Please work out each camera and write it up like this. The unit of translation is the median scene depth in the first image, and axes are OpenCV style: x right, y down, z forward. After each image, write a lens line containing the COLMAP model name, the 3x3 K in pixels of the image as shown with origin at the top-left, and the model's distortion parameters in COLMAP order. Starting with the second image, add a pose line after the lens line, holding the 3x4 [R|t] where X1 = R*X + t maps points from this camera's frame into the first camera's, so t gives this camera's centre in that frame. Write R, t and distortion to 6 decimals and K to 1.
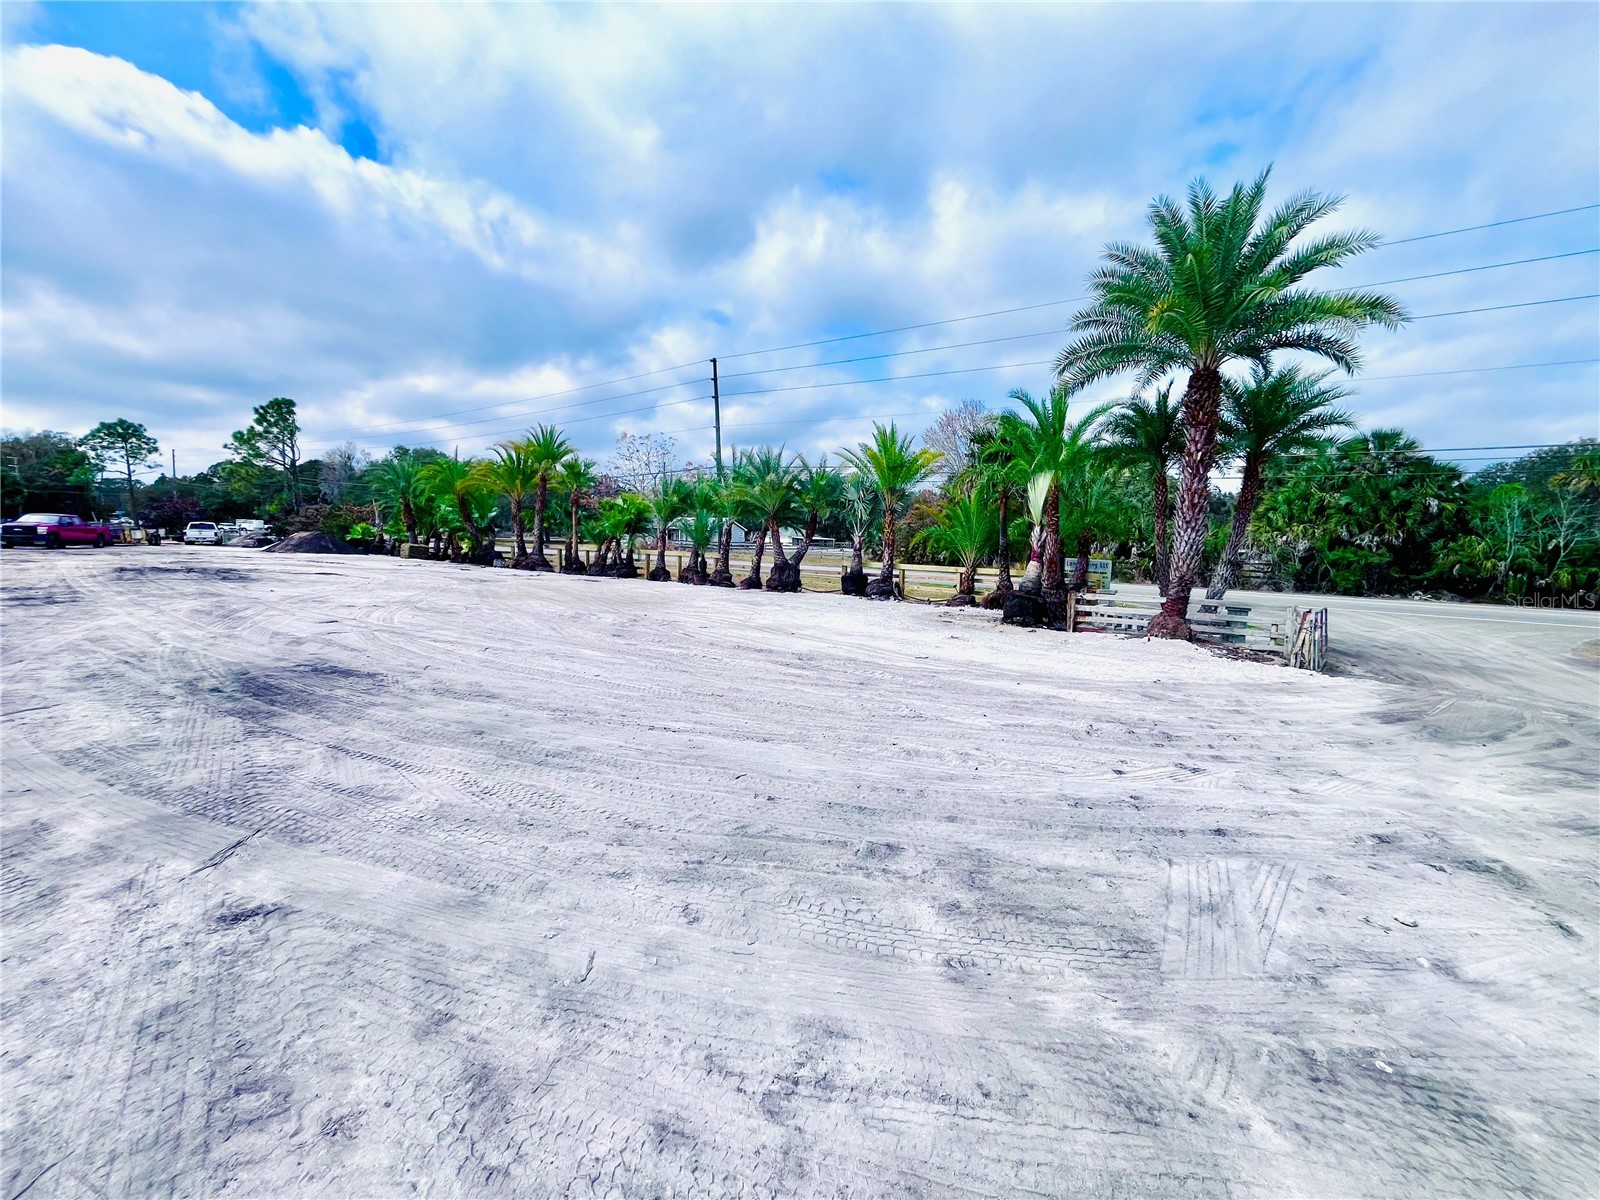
lens RADIAL K [[645.7, 0, 796.9], [0, 645.7, 598.8], [0, 0, 1]] dist [-0.004017, 0.000926]
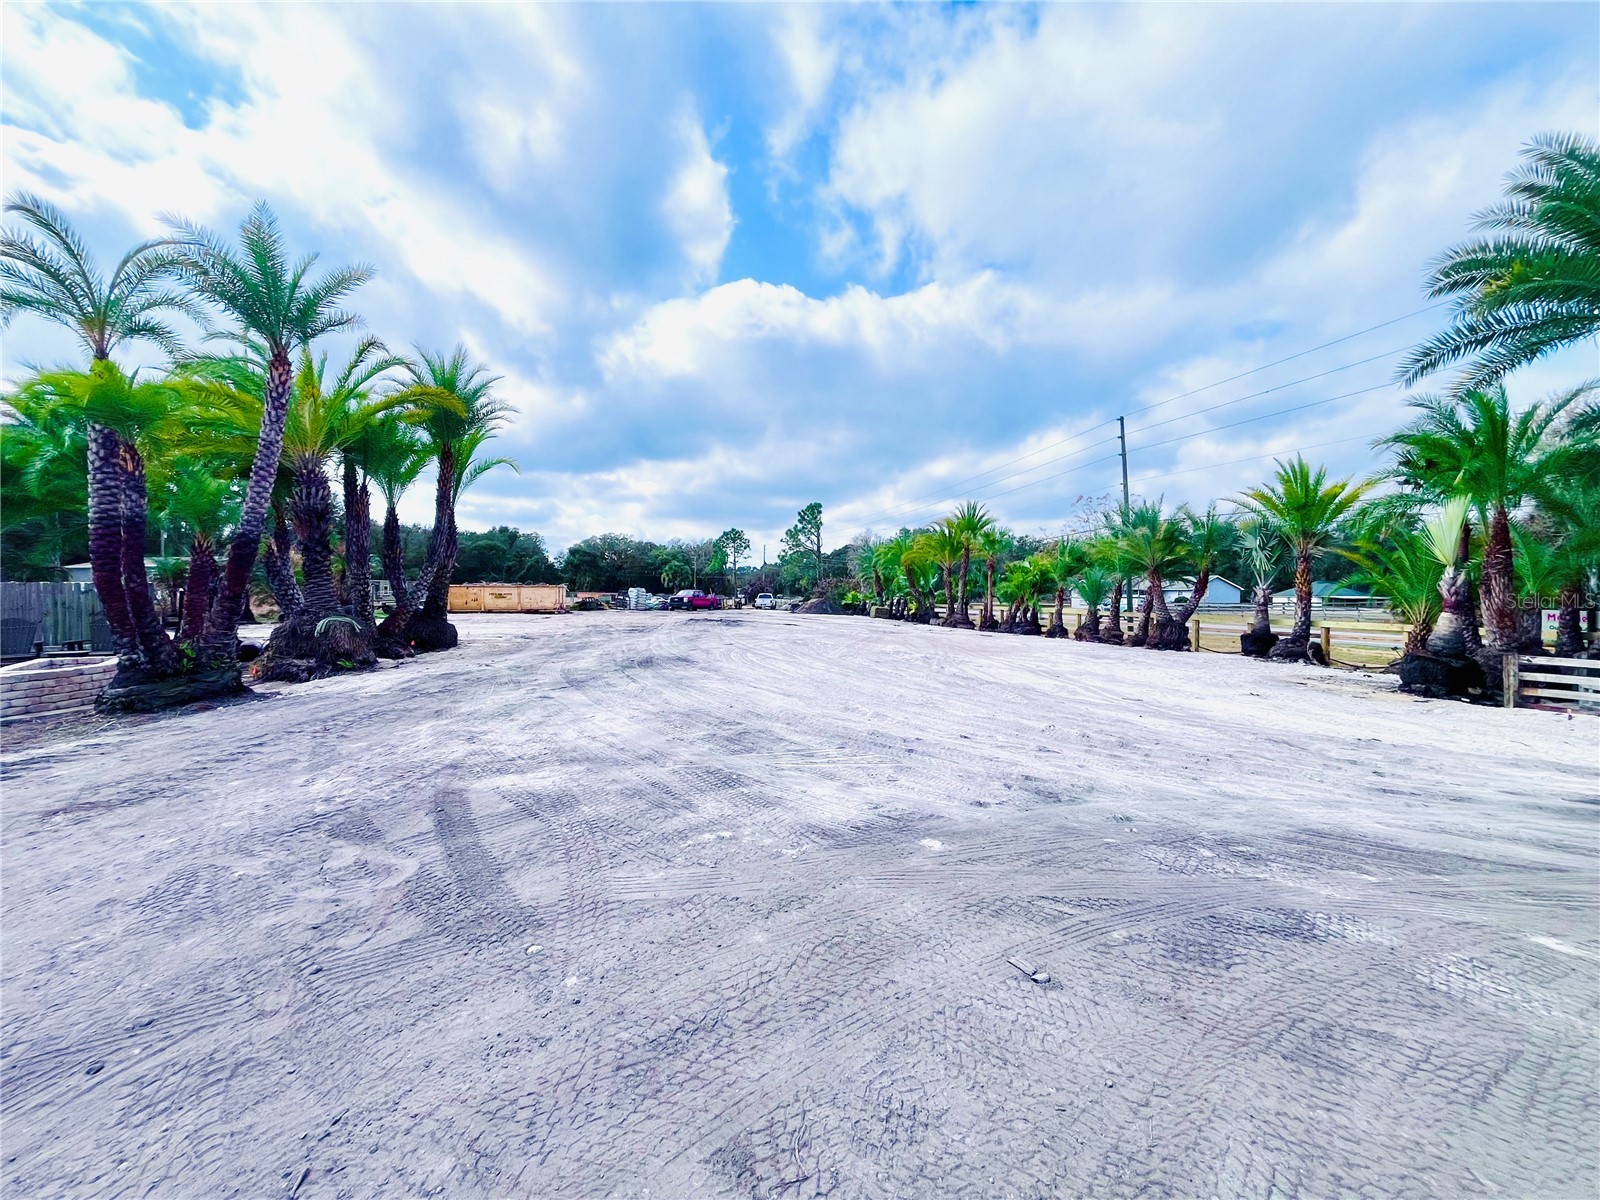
lens RADIAL K [[645.7, 0, 814.0], [0, 645.7, 652.1], [0, 0, 1]] dist [-0.004017, 0.000926]
pose [[0.754167, 0.034123, -0.655796, 0.170279], [-0.046155, 0.998934, -0.001102, 0.013835], [0.655059, 0.031099, 0.754937, -0.044379]]
